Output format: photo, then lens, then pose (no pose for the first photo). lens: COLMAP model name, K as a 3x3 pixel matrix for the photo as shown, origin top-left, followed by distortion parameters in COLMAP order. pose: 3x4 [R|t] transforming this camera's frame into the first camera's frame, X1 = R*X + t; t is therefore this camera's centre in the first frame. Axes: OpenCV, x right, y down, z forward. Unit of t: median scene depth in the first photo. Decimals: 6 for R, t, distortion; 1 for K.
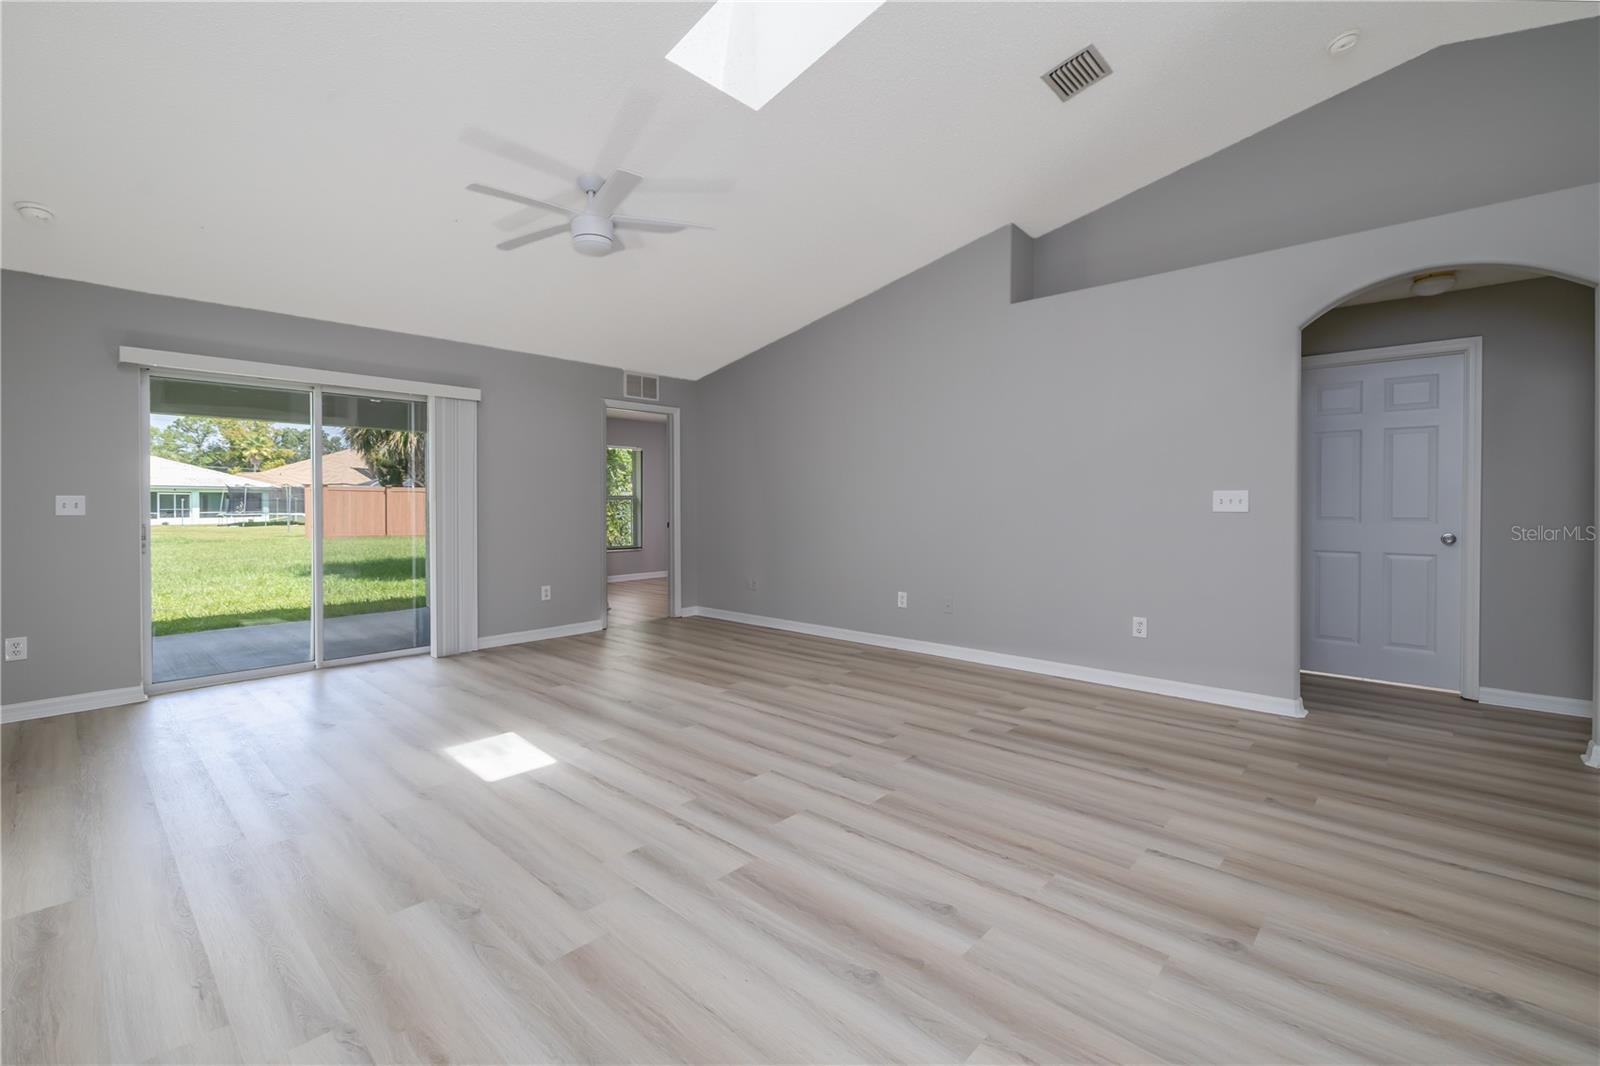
lens RADIAL K [[707.9, 0, 811.5], [0, 707.9, 514.6], [0, 0, 1]] dist [-0.000046, -0.000013]
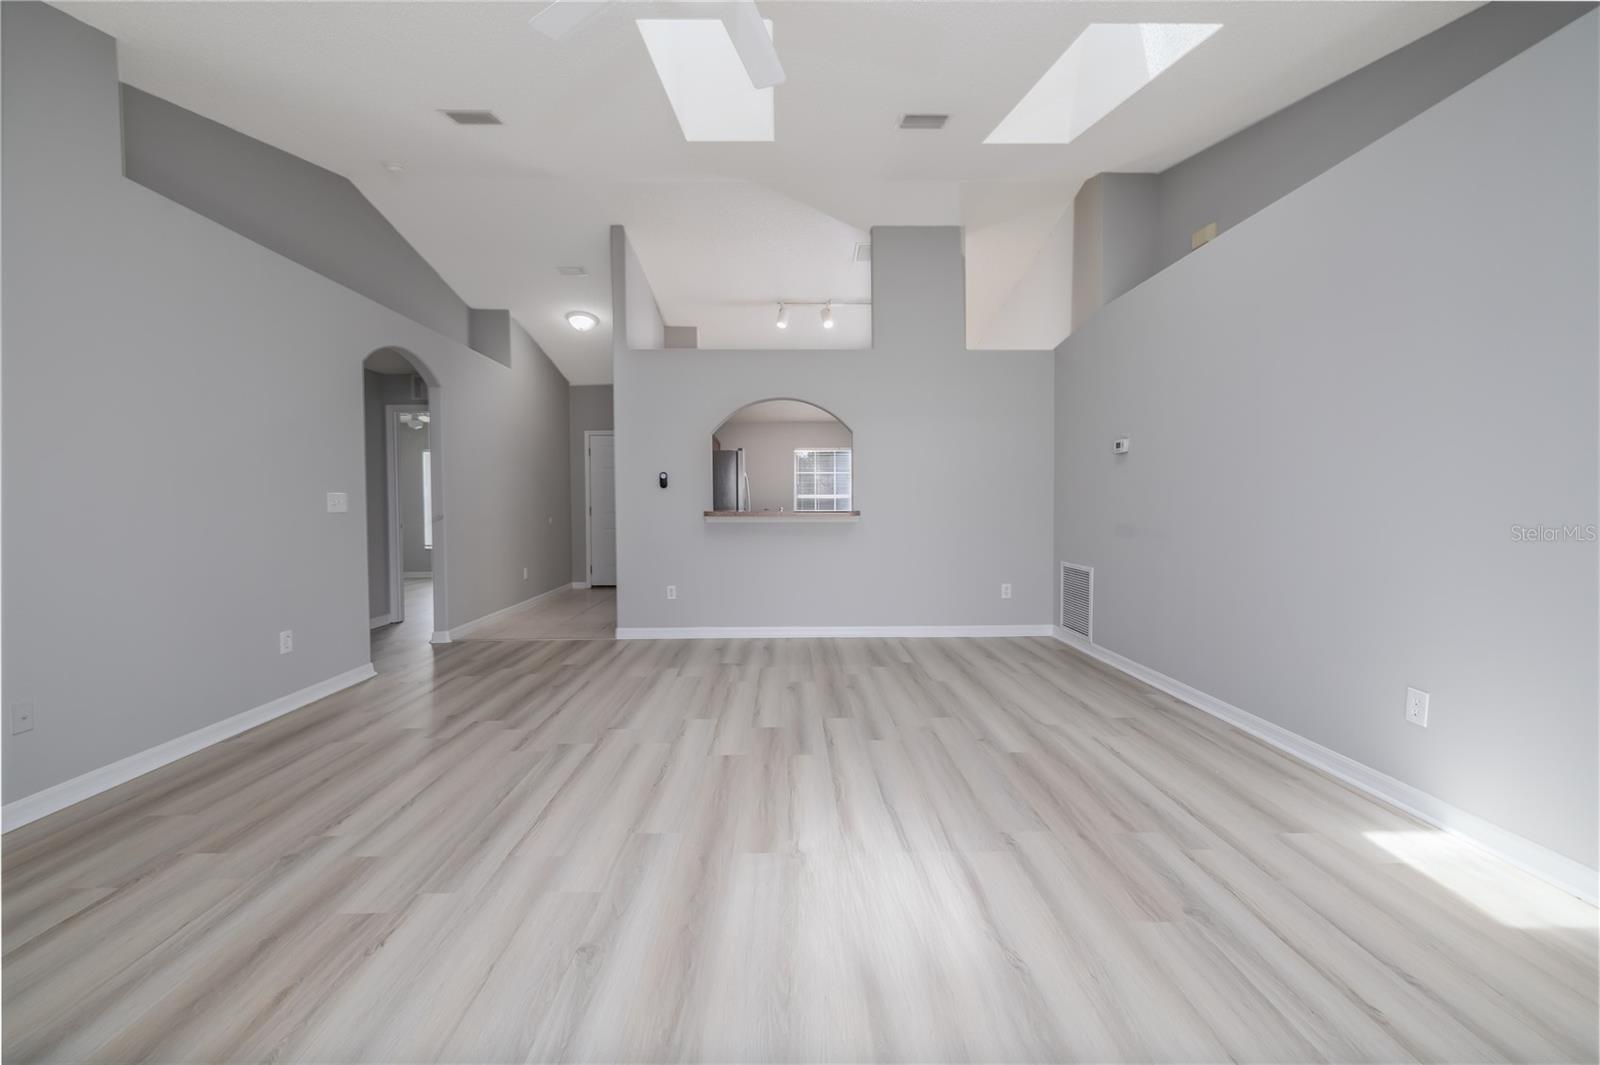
lens RADIAL K [[690.3, 0, 800.0], [0, 690.3, 532.5], [0, 0, 1]] dist [-0.000410, -0.000272]
pose [[-0.701297, -0.023001, 0.712498, -0.908179], [0.018787, 0.998536, 0.050727, -0.021054], [-0.712622, 0.048960, -0.699838, 1.659339]]
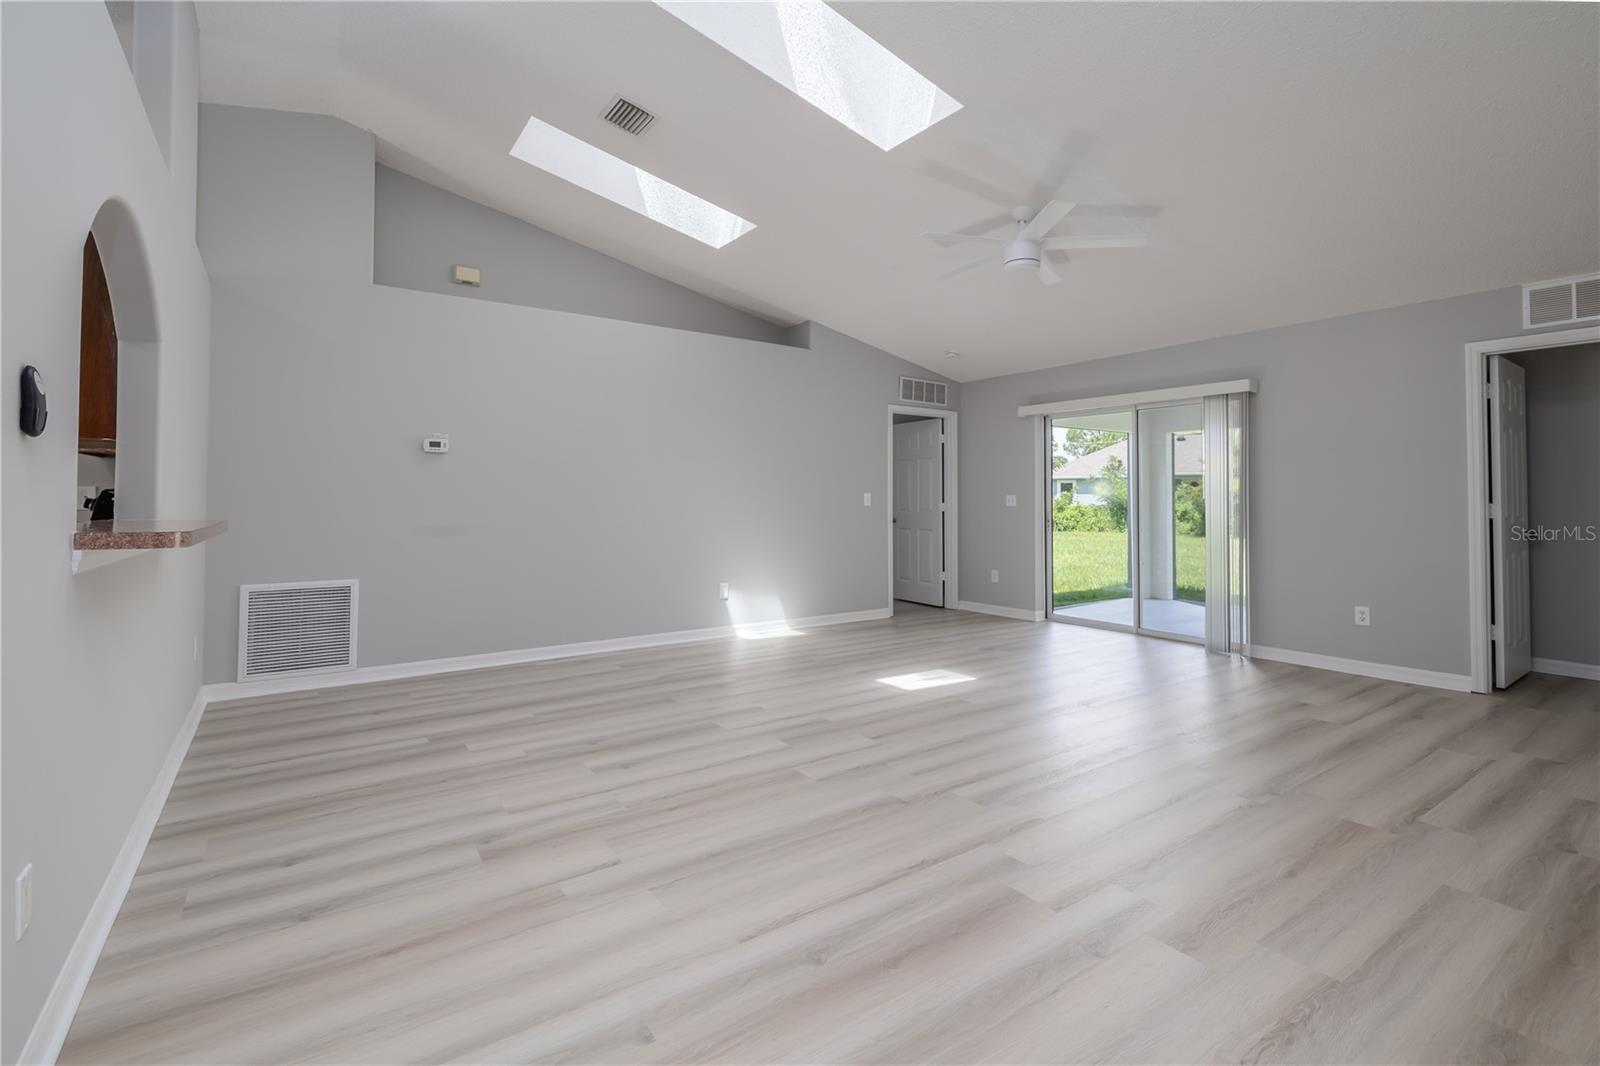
lens RADIAL K [[686.4, 0, 770.6], [0, 686.4, 495.9], [0, 0, 1]] dist [0.001067, 0.000053]
pose [[-0.243323, -0.003656, -0.969938, 1.052266], [-0.015205, 0.999884, 0.000046, -0.021584], [0.969826, 0.014759, -0.243351, 1.120038]]
